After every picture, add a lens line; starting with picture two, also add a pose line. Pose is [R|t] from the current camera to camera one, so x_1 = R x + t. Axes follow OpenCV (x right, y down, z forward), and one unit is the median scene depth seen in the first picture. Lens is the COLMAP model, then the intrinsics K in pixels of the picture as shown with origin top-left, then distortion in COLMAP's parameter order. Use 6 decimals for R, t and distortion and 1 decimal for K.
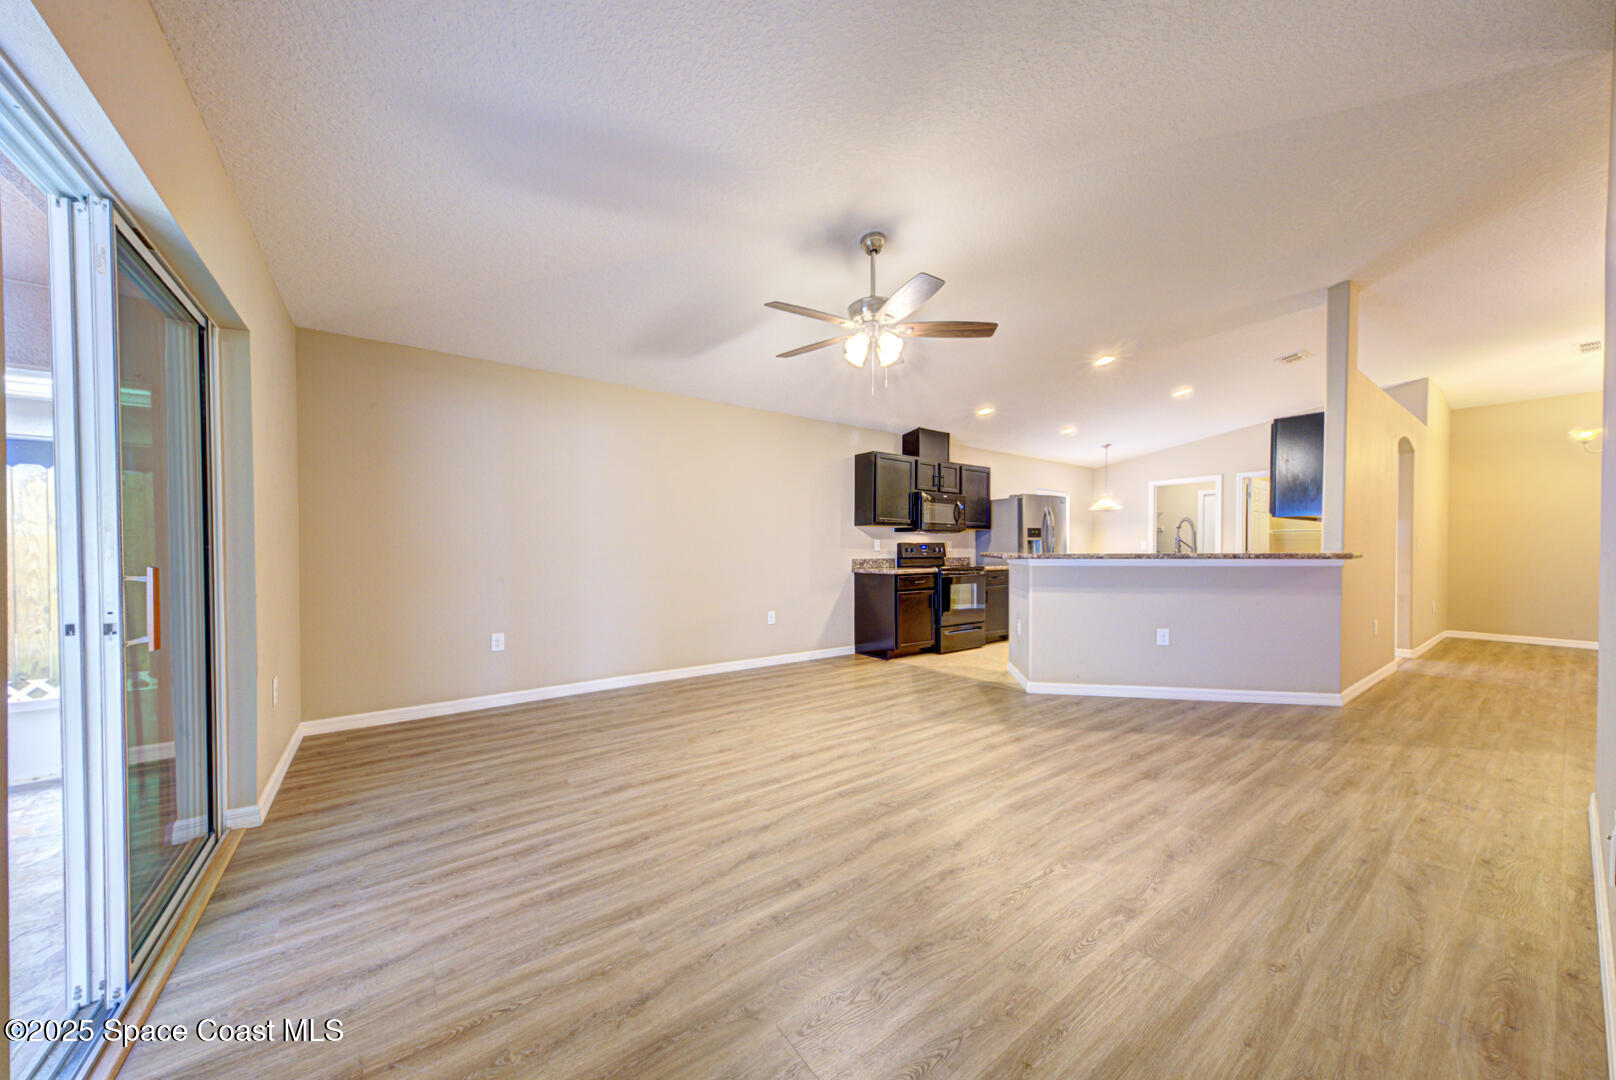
lens RADIAL K [[551.7, 0, 808.7], [0, 551.7, 558.1], [0, 0, 1]] dist [0.023083, -0.003644]
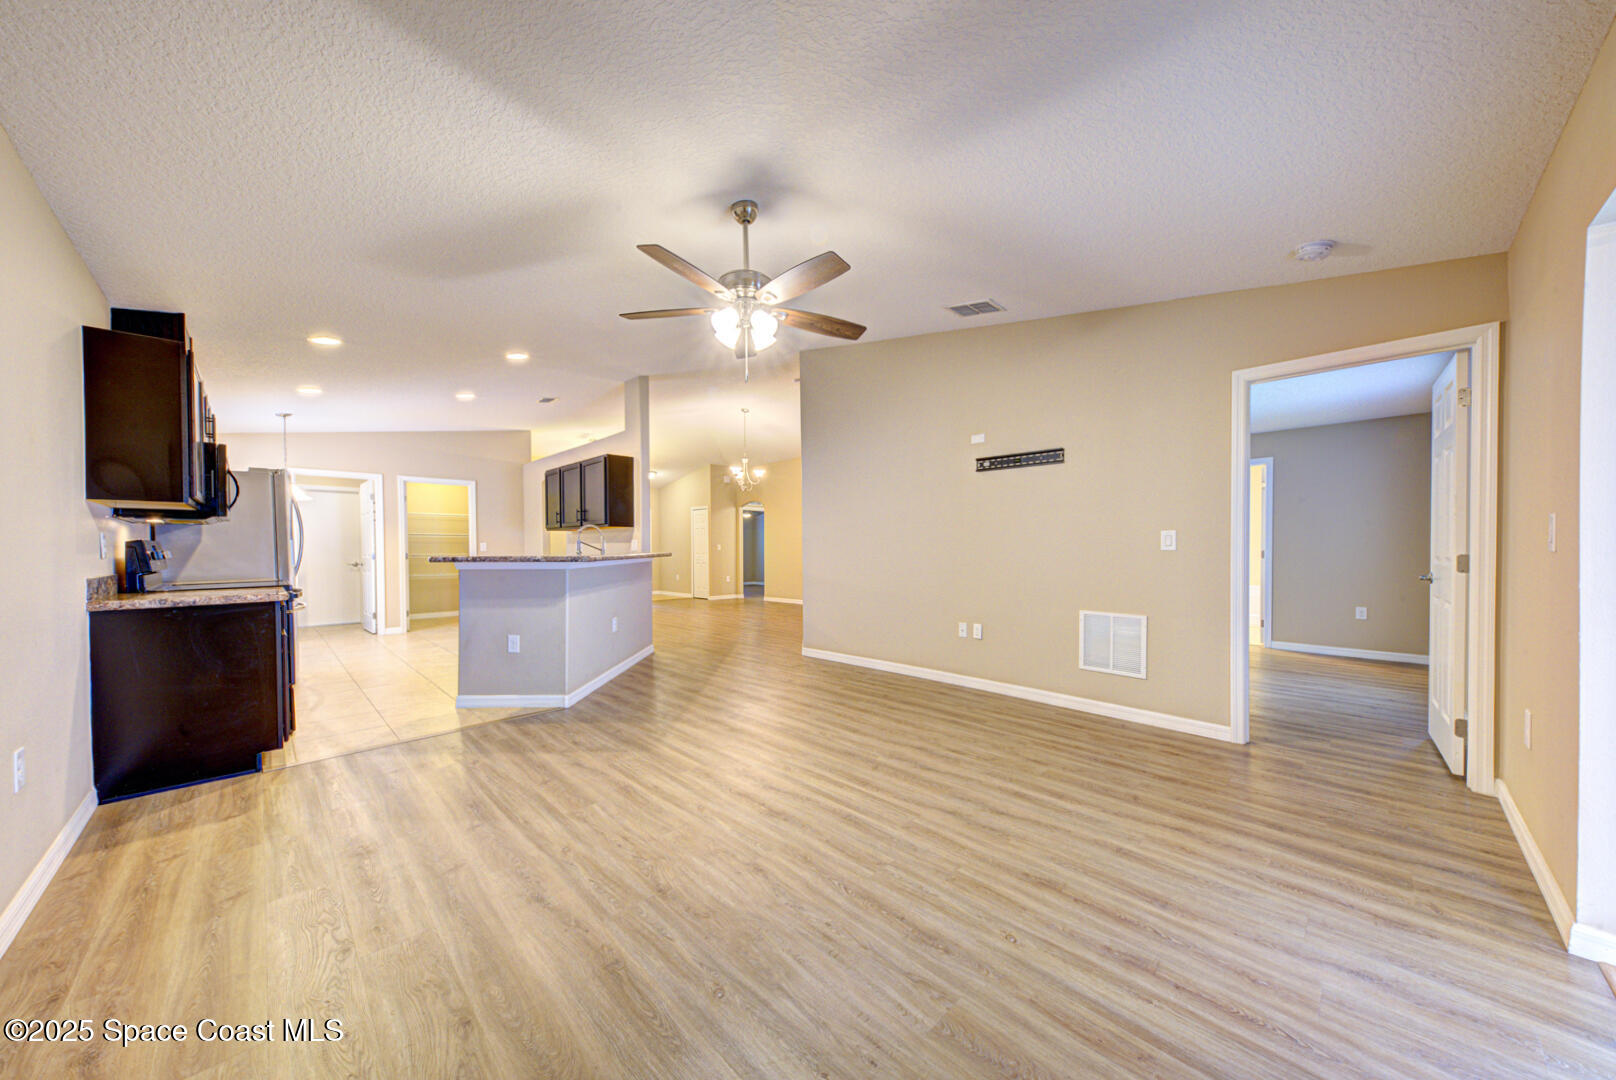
lens RADIAL K [[551.7, 0, 803.3], [0, 551.7, 548.3], [0, 0, 1]] dist [0.023083, -0.003644]
pose [[-0.132895, 0.001198, 0.991129, -0.787848], [0.020362, 0.999792, 0.001521, -0.019806], [-0.990921, 0.020383, -0.132892, 1.015904]]
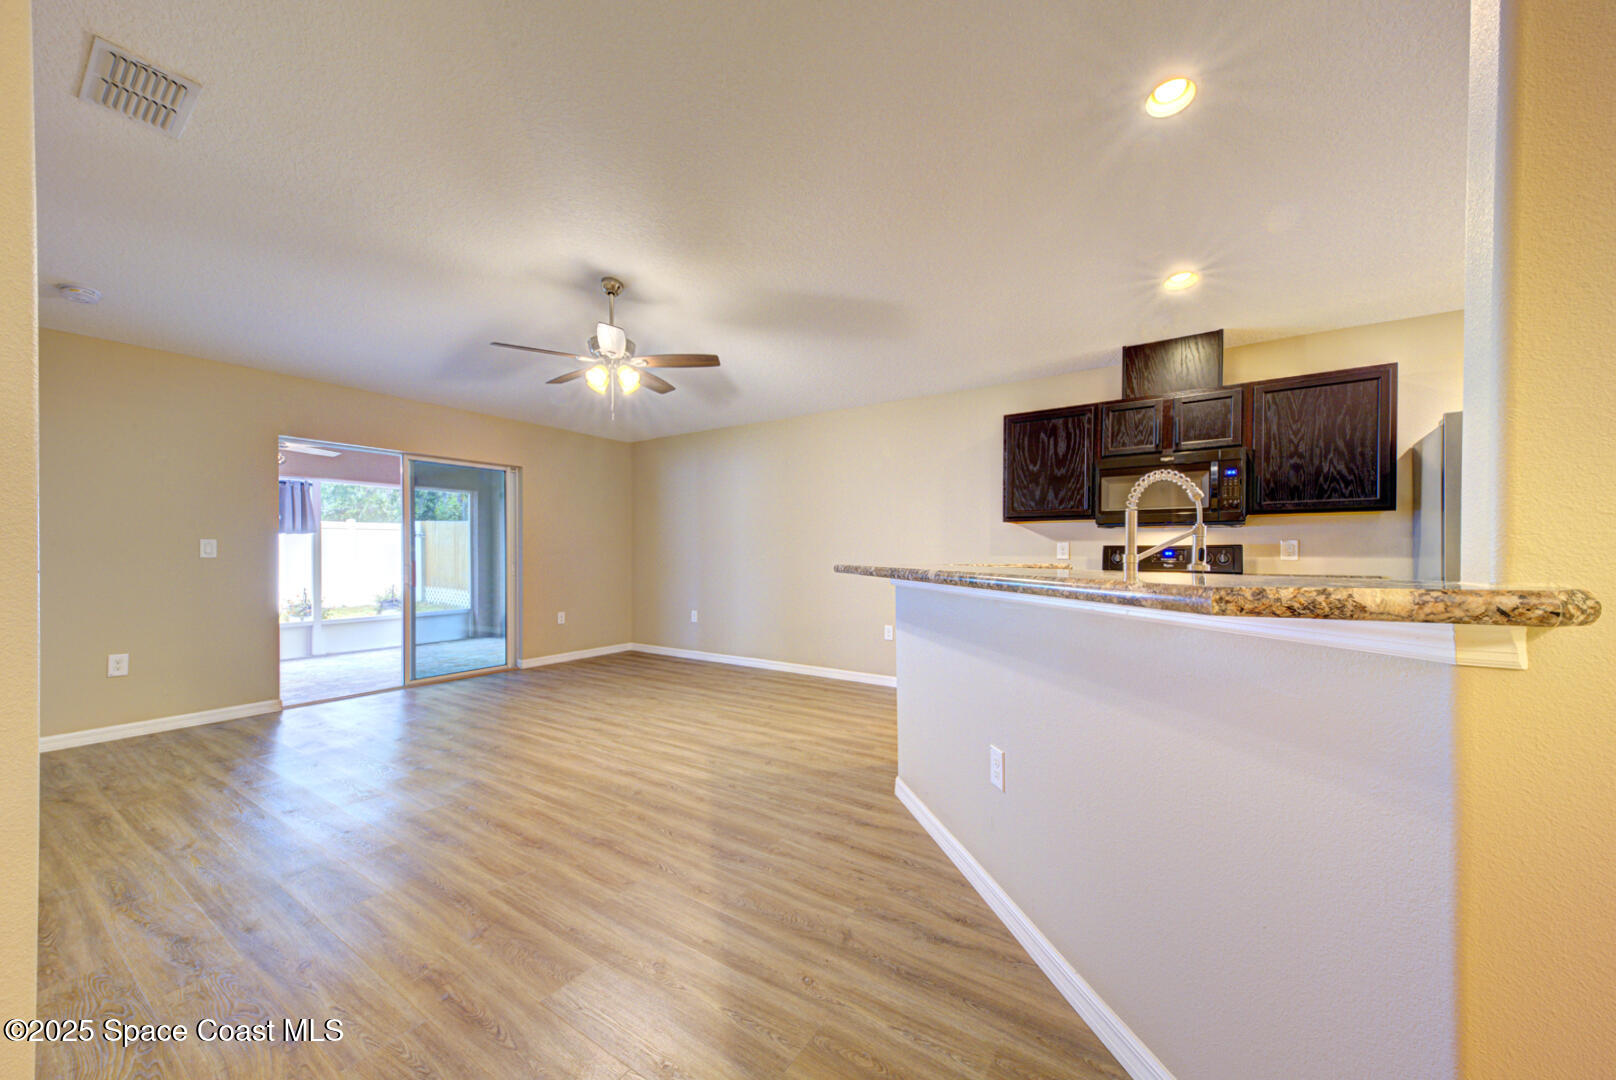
lens RADIAL K [[593.9, 0, 801.0], [0, 593.9, 557.5], [0, 0, 1]] dist [0.025817, -0.000392]
pose [[0.328421, 0.007465, -0.944502, 1.365955], [-0.016034, 0.999869, 0.002327, -0.022898], [0.944395, 0.014379, 0.328498, 0.948965]]
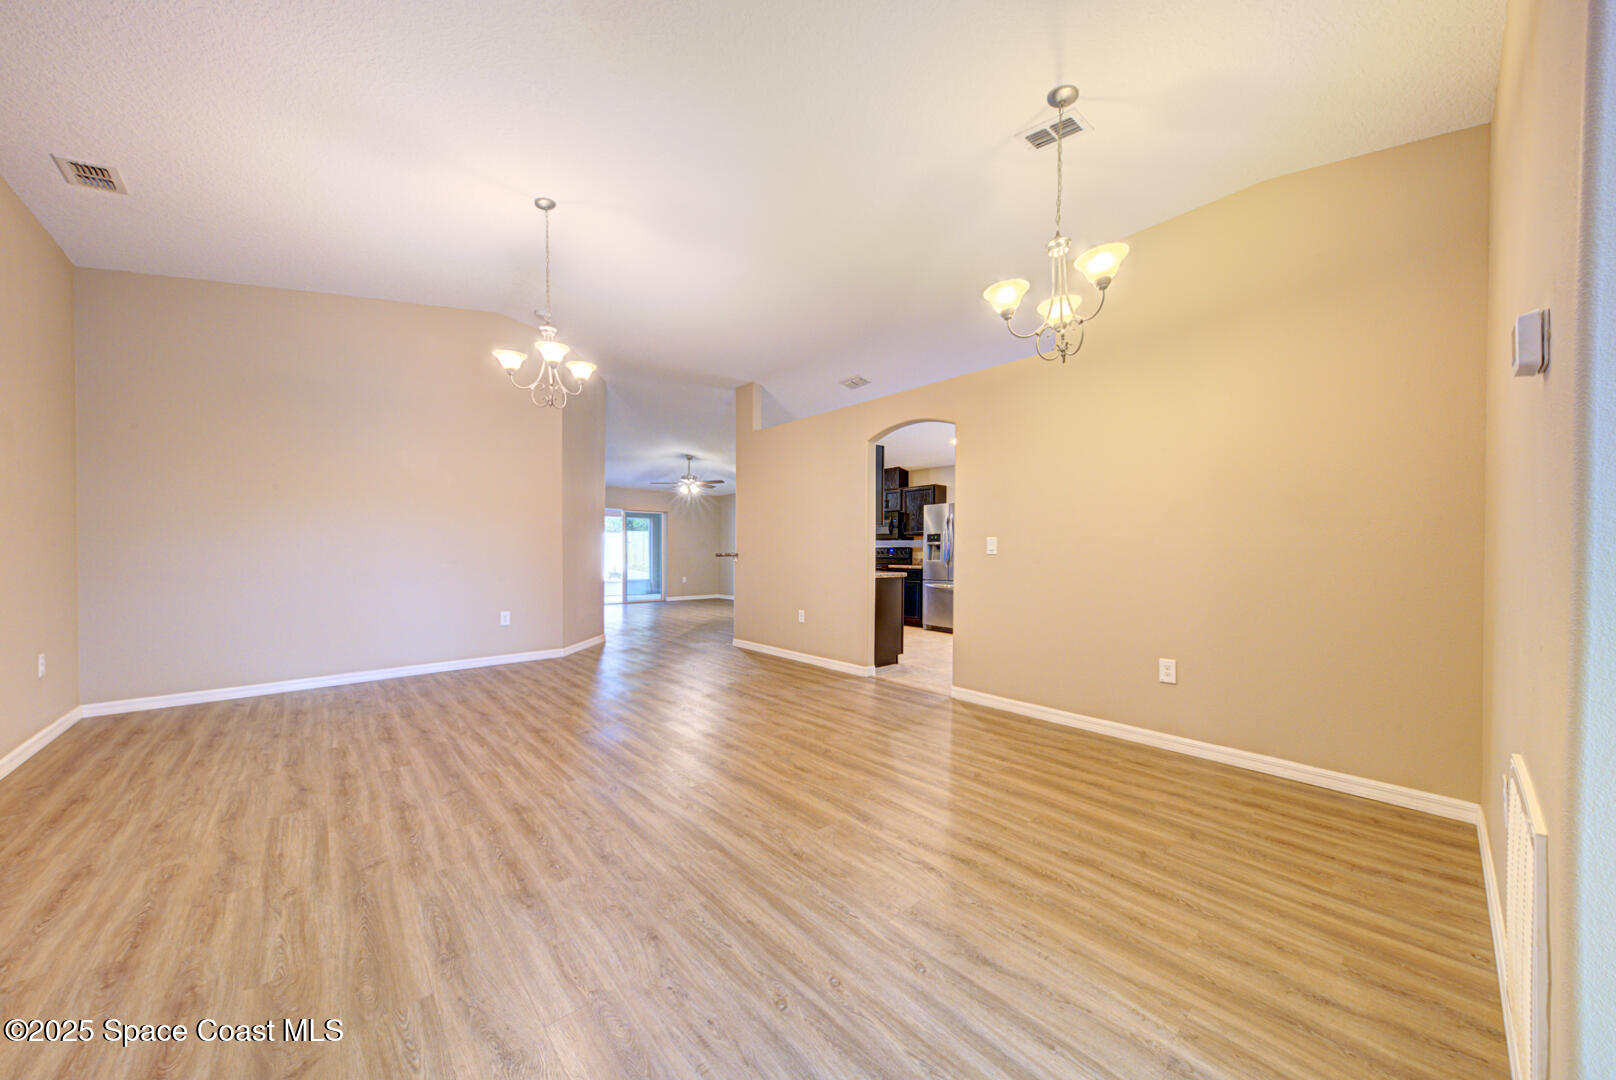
lens RADIAL K [[551.7, 0, 802.7], [0, 551.7, 552.1], [0, 0, 1]] dist [0.023083, -0.003644]
pose [[0.088630, 0.000936, -0.996064, 3.368960], [-0.019240, 0.999815, -0.000772, -0.019793], [0.995879, 0.019233, 0.088632, 1.356941]]
